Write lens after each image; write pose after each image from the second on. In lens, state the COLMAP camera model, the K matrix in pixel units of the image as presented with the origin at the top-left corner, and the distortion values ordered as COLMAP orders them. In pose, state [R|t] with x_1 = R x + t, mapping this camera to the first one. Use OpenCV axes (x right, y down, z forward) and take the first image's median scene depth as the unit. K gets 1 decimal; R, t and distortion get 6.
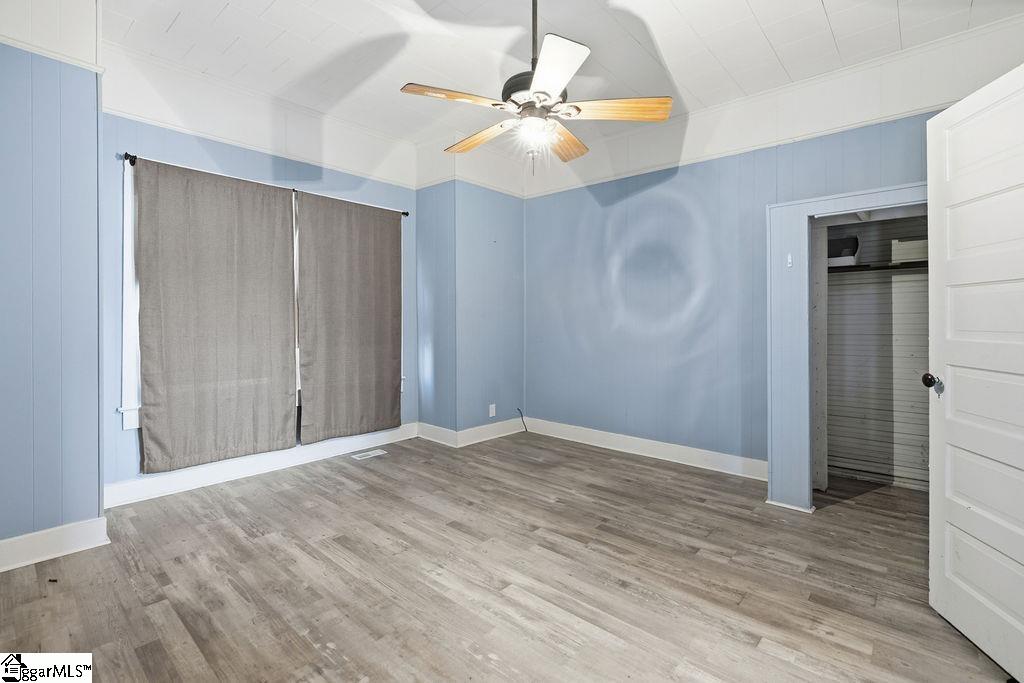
lens RADIAL K [[450.6, 0, 523.7], [0, 450.6, 321.5], [0, 0, 1]] dist [-0.005922, -0.000240]
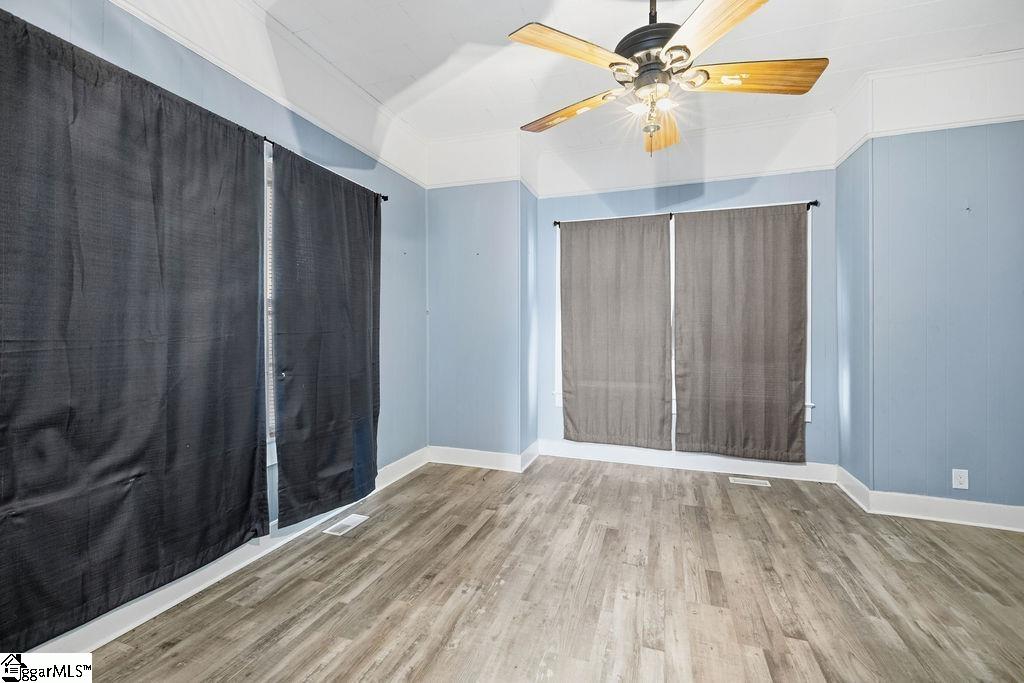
lens RADIAL K [[450.6, 0, 513.4], [0, 450.6, 334.6], [0, 0, 1]] dist [-0.005922, -0.000240]
pose [[0.373414, 0.005040, -0.927651, 0.417668], [-0.009157, 0.999957, 0.001747, 0.001418], [0.927620, 0.007843, 0.373444, 0.285368]]
